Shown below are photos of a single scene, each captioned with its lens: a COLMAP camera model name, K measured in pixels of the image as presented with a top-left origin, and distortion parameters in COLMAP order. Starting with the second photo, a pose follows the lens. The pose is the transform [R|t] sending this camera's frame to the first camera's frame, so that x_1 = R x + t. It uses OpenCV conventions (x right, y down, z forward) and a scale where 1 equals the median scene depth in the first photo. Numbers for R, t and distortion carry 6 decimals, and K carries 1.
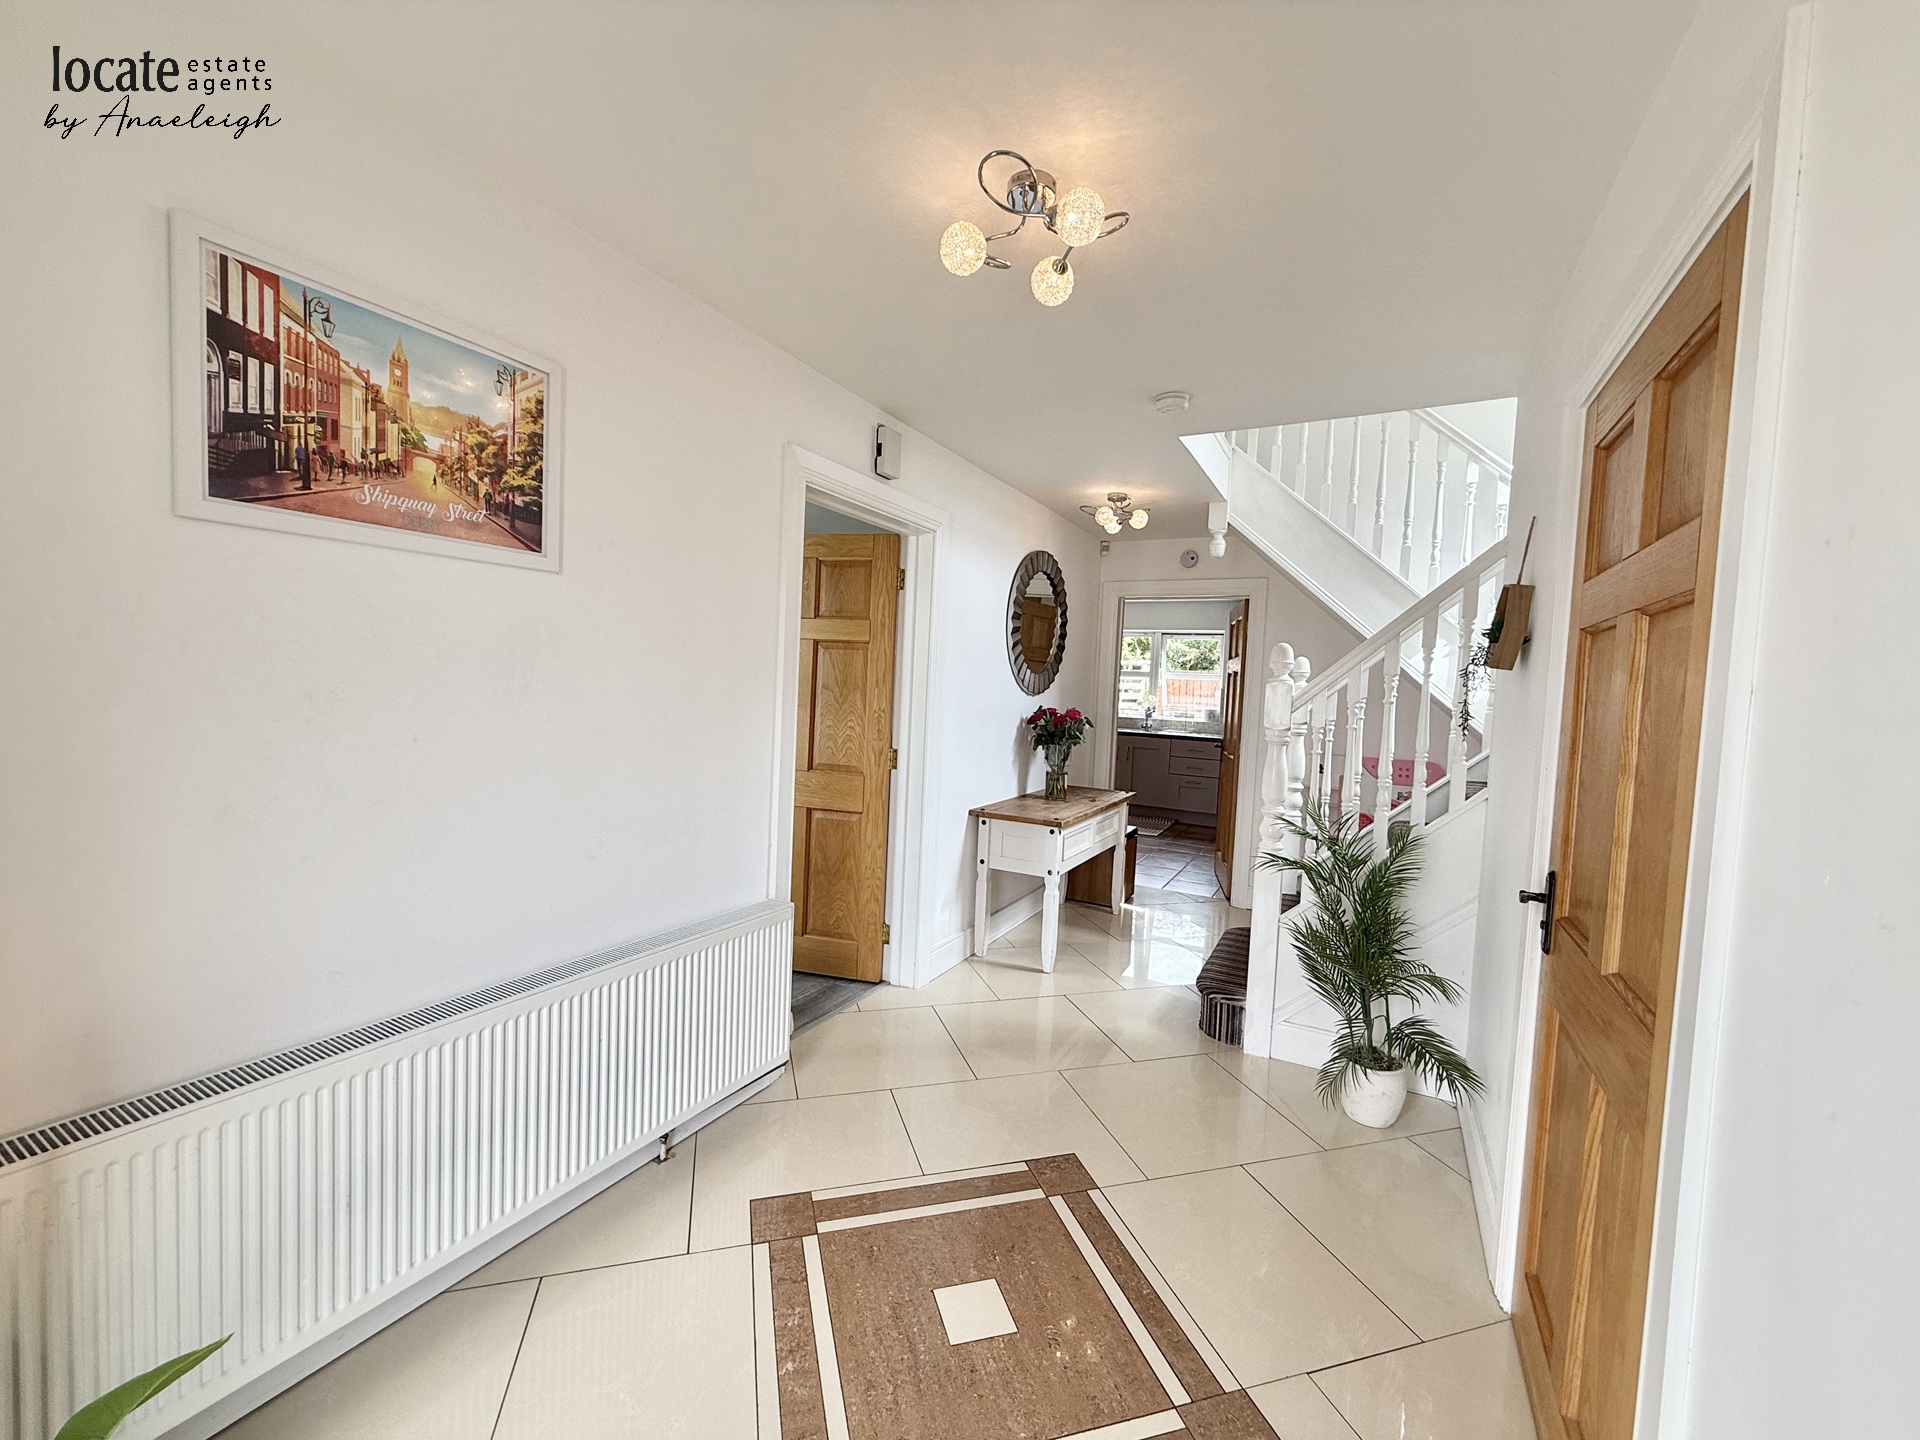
lens RADIAL K [[760.2, 0, 960.0], [0, 760.2, 719.2], [0, 0, 1]] dist [-0.001494, -0.000551]
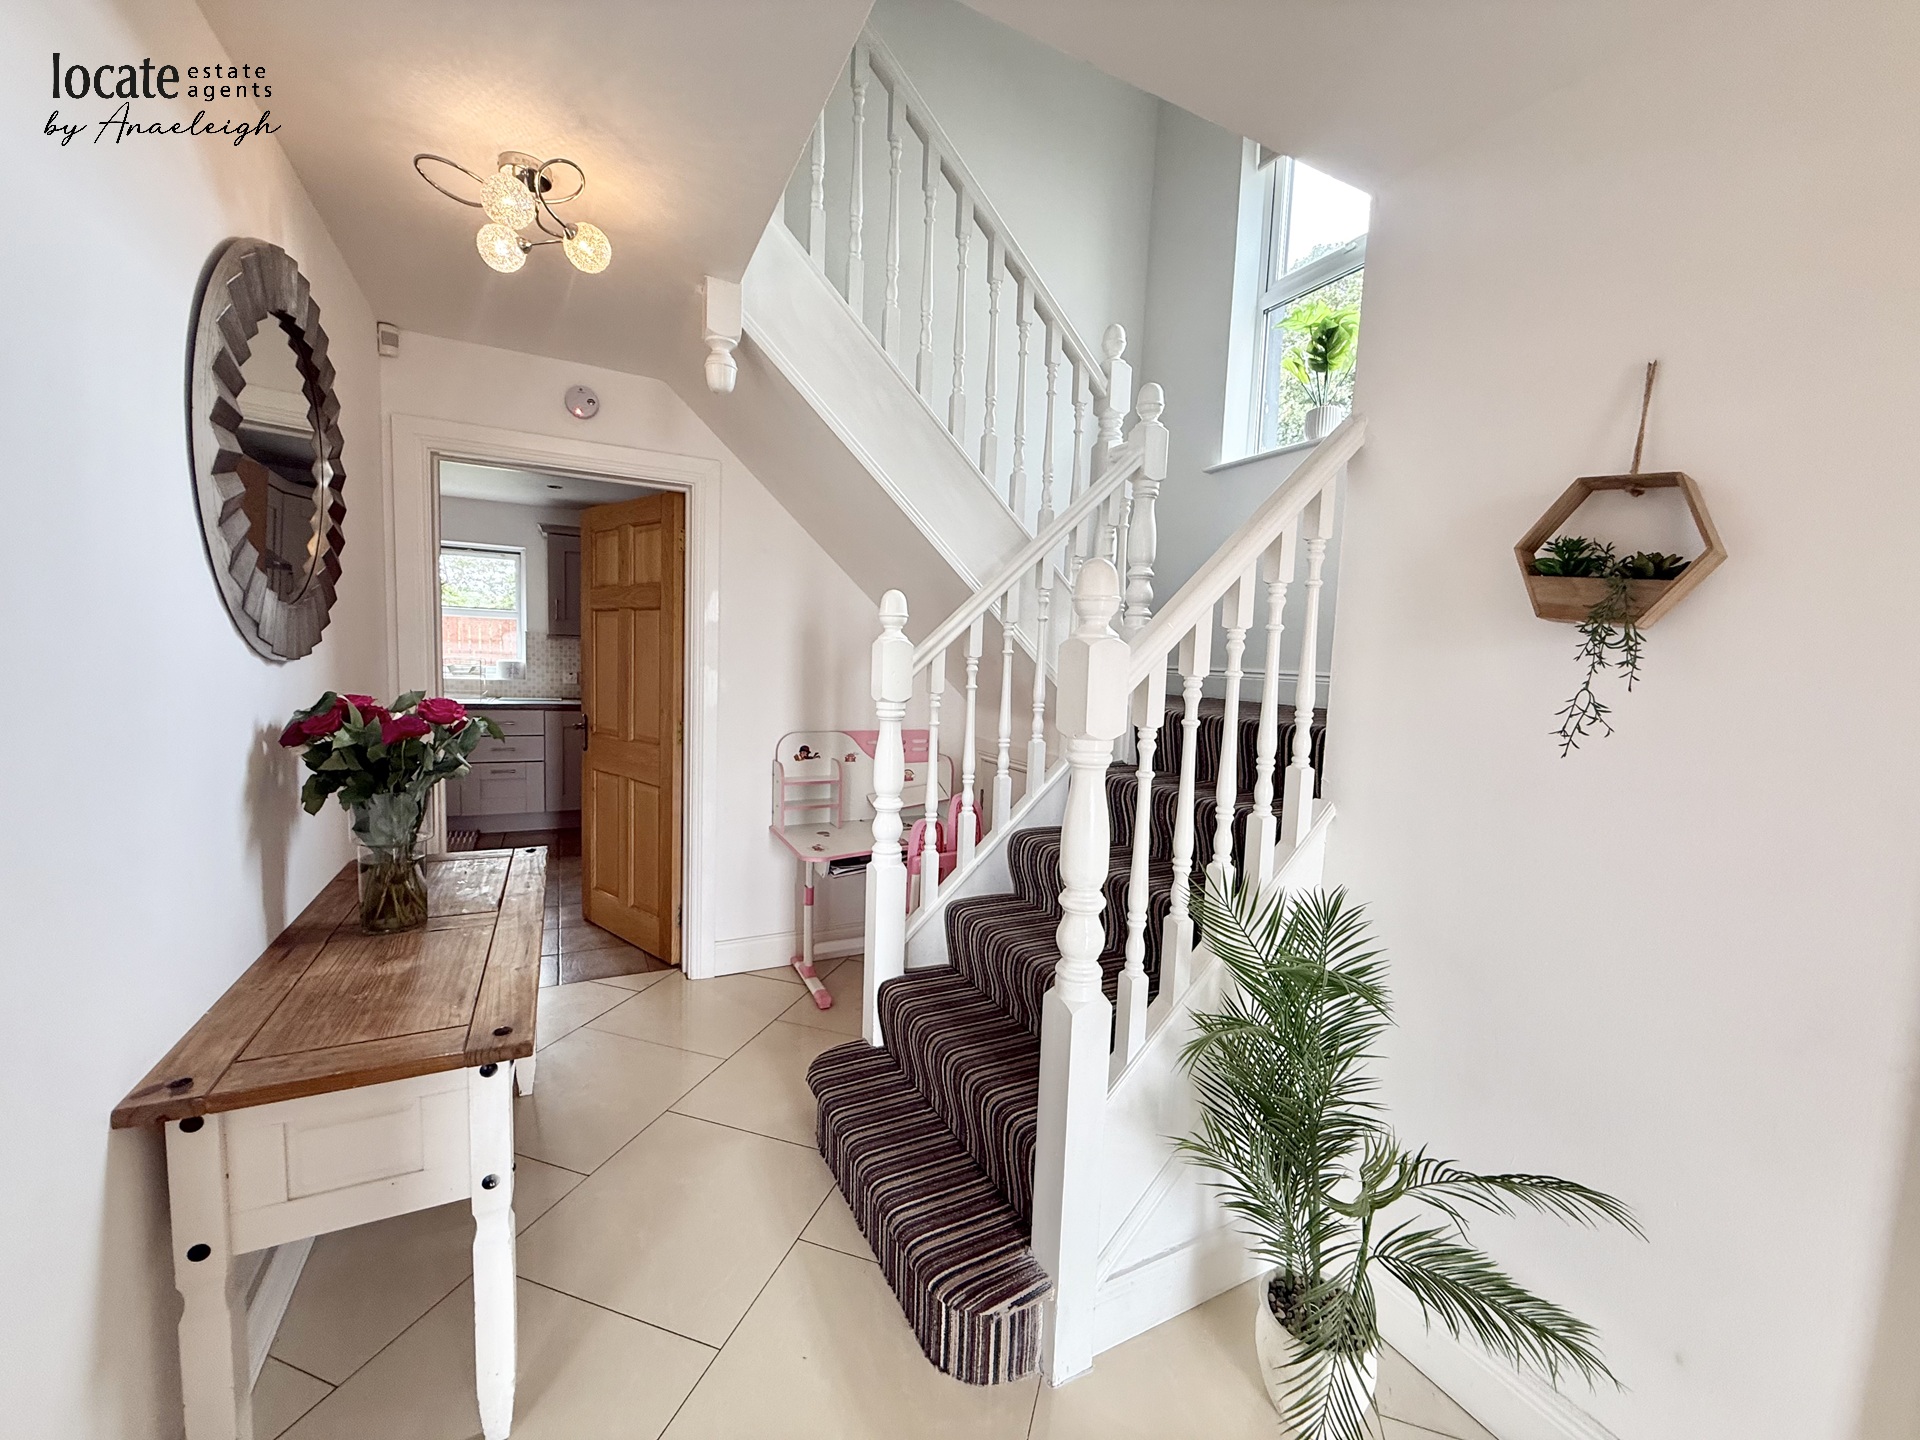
lens RADIAL K [[760.2, 0, 953.7], [0, 760.2, 719.8], [0, 0, 1]] dist [-0.001494, -0.000551]
pose [[0.568903, -0.092583, 0.817177, -0.022006], [0.024837, 0.995124, 0.095453, -0.032052], [-0.822030, -0.034008, 0.568428, 0.544690]]
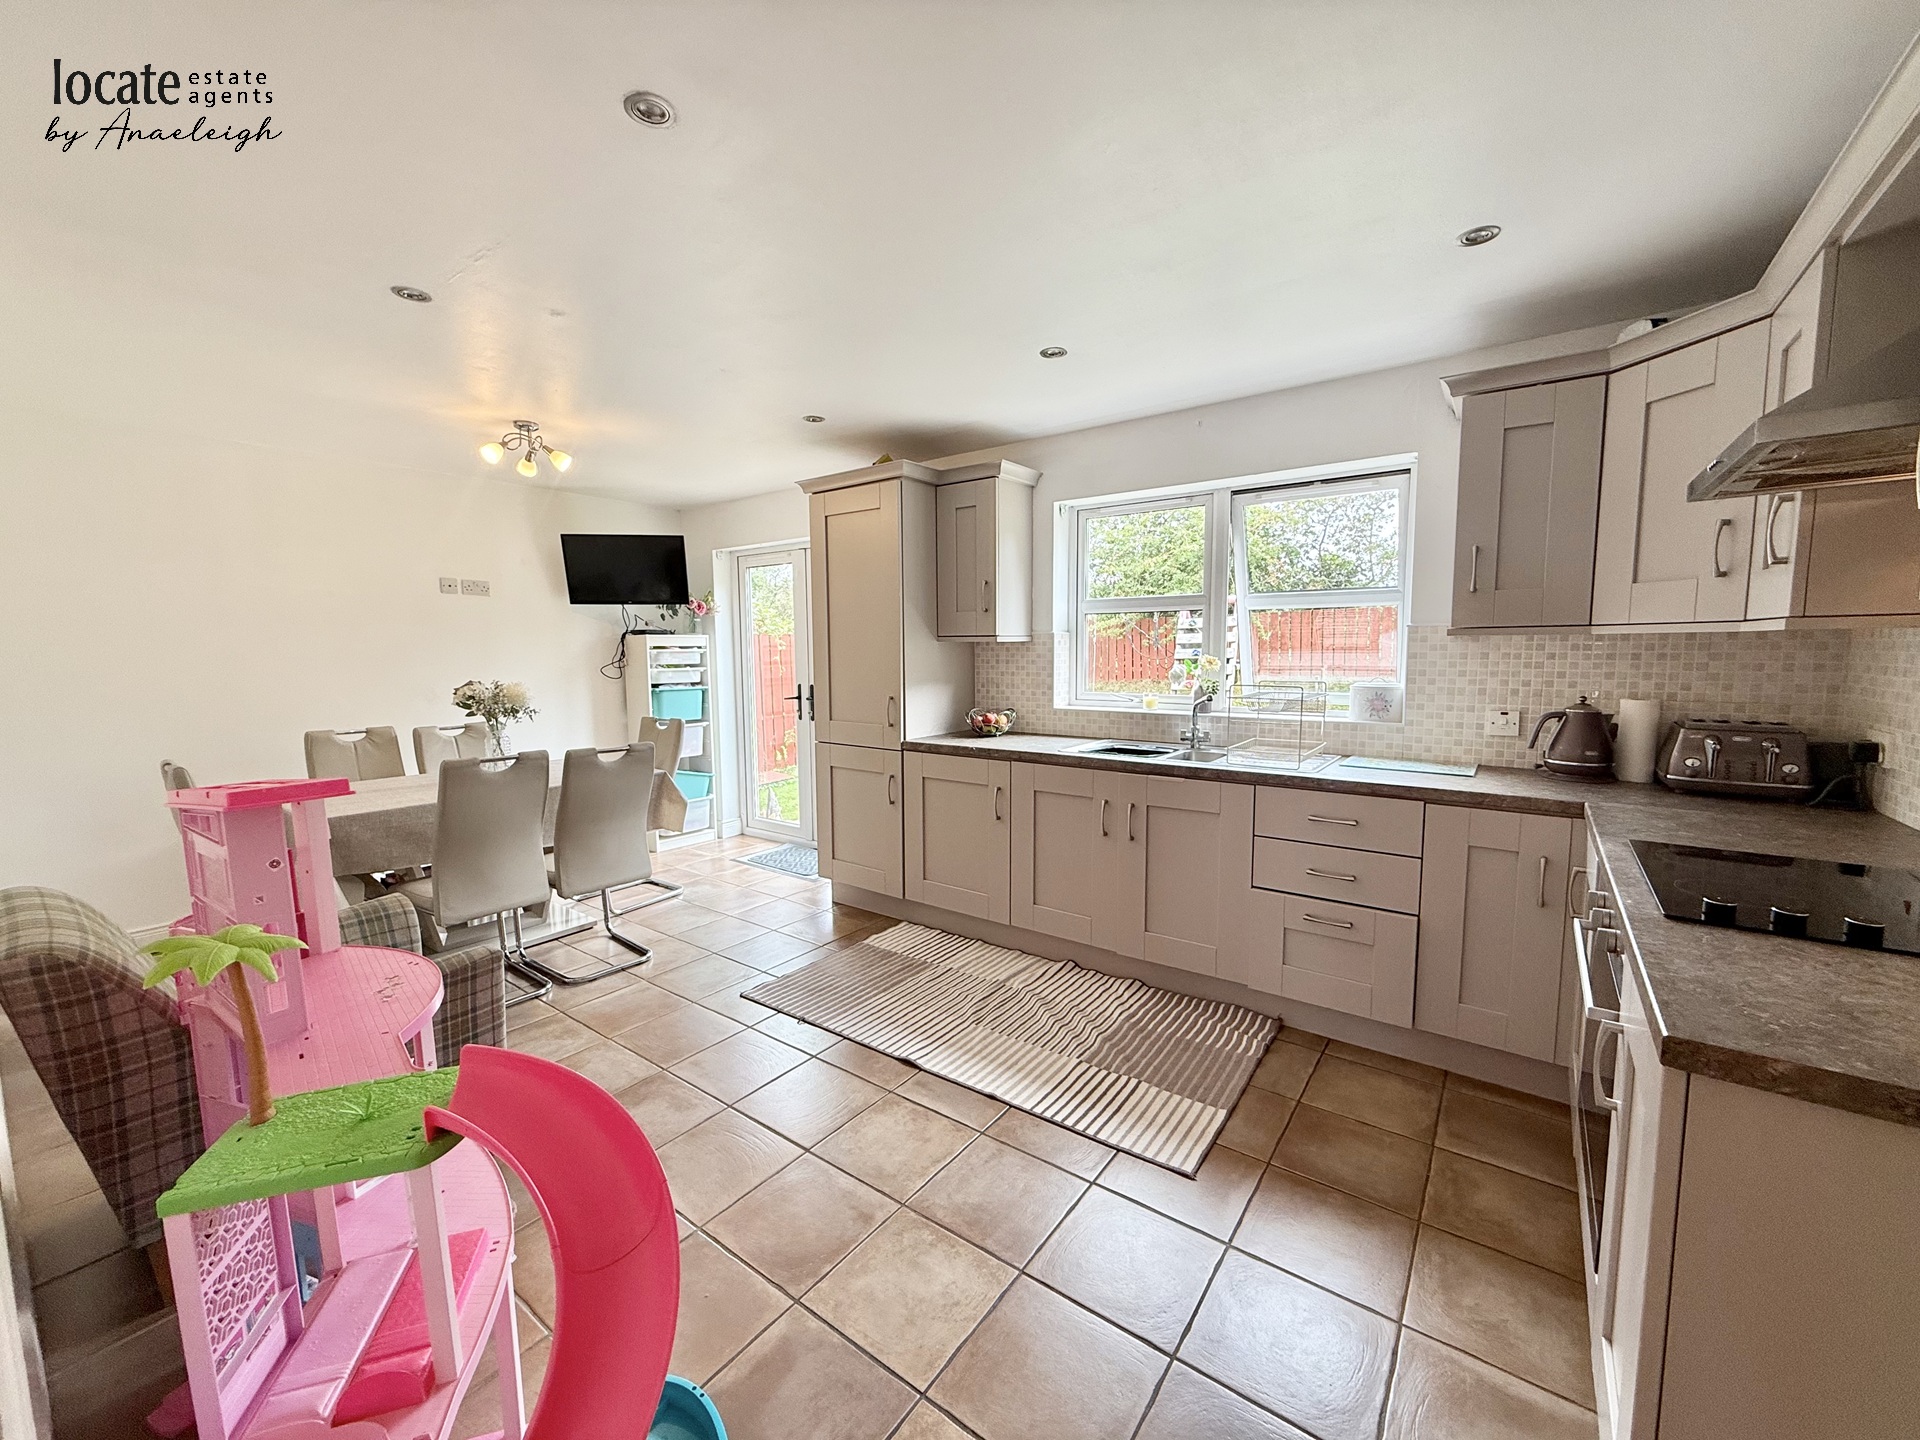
lens RADIAL K [[760.2, 0, 965.8], [0, 760.2, 723.2], [0, 0, 1]] dist [-0.001494, -0.000551]
pose [[0.988073, -0.033244, -0.150358, 0.388809], [0.040841, 0.998025, 0.047724, -0.041066], [0.148474, -0.053296, 0.987479, 1.245711]]
